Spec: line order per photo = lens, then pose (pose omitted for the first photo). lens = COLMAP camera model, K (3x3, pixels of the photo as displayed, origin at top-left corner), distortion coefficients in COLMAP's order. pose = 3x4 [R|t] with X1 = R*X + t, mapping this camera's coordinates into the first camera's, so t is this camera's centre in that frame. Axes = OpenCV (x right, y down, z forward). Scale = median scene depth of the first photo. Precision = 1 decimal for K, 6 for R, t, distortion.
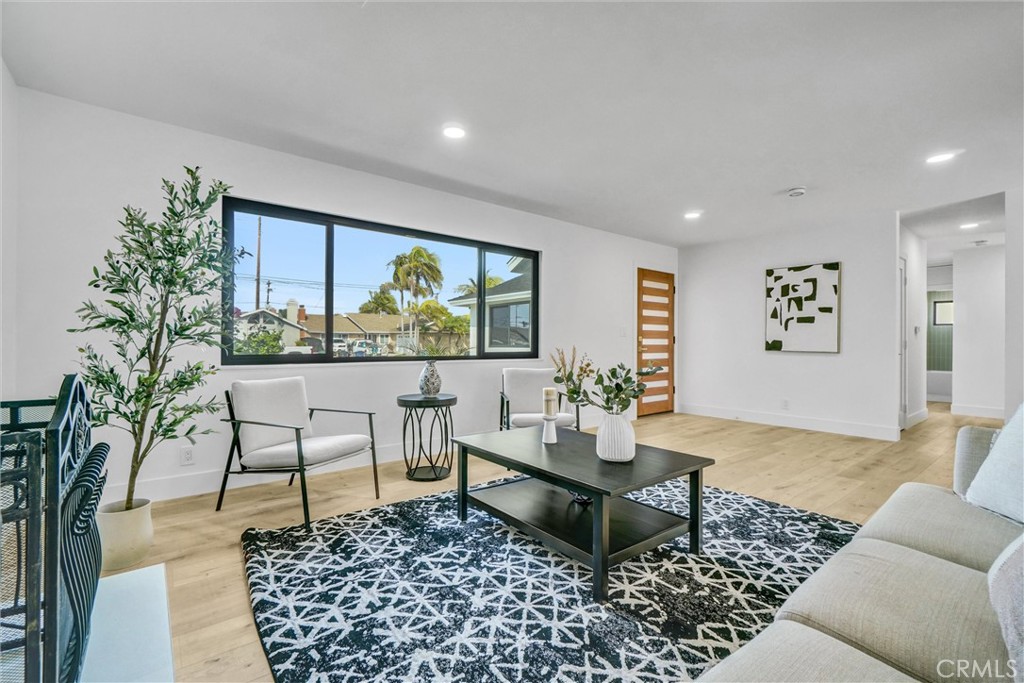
lens RADIAL K [[452.7, 0, 505.8], [0, 452.7, 337.1], [0, 0, 1]] dist [-0.010075, 0.002965]
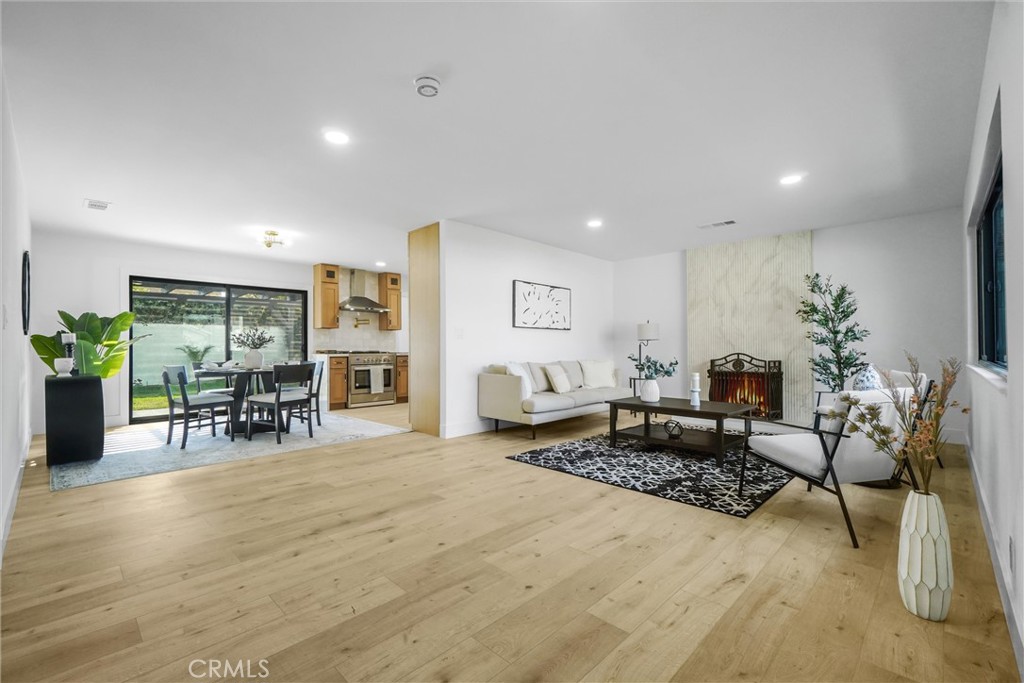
lens RADIAL K [[452.7, 0, 509.3], [0, 452.7, 342.7], [0, 0, 1]] dist [-0.010075, 0.002965]
pose [[-0.991614, -0.003696, -0.129181, 0.795626], [-0.000479, 0.999689, -0.024928, 0.033928], [0.129233, -0.024657, -0.991308, 2.058815]]
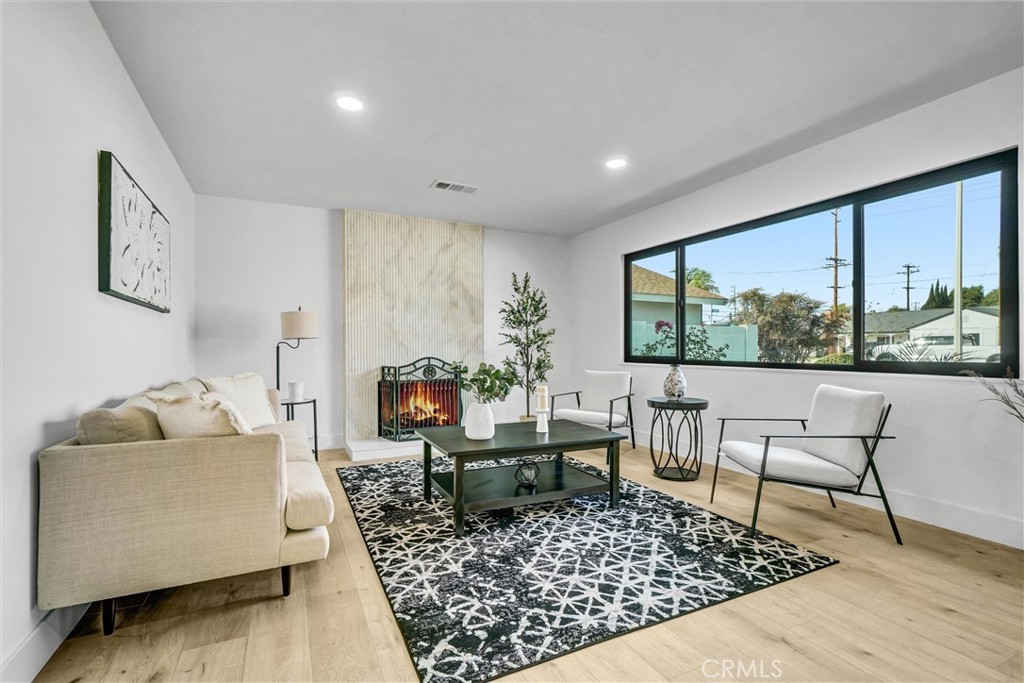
lens RADIAL K [[452.7, 0, 505.0], [0, 452.7, 350.7], [0, 0, 1]] dist [-0.010075, 0.002965]
pose [[-0.219284, 0.000745, -0.975661, 1.018967], [0.015443, 0.999877, -0.002708, 0.016972], [0.975539, -0.015661, -0.219269, 0.931728]]
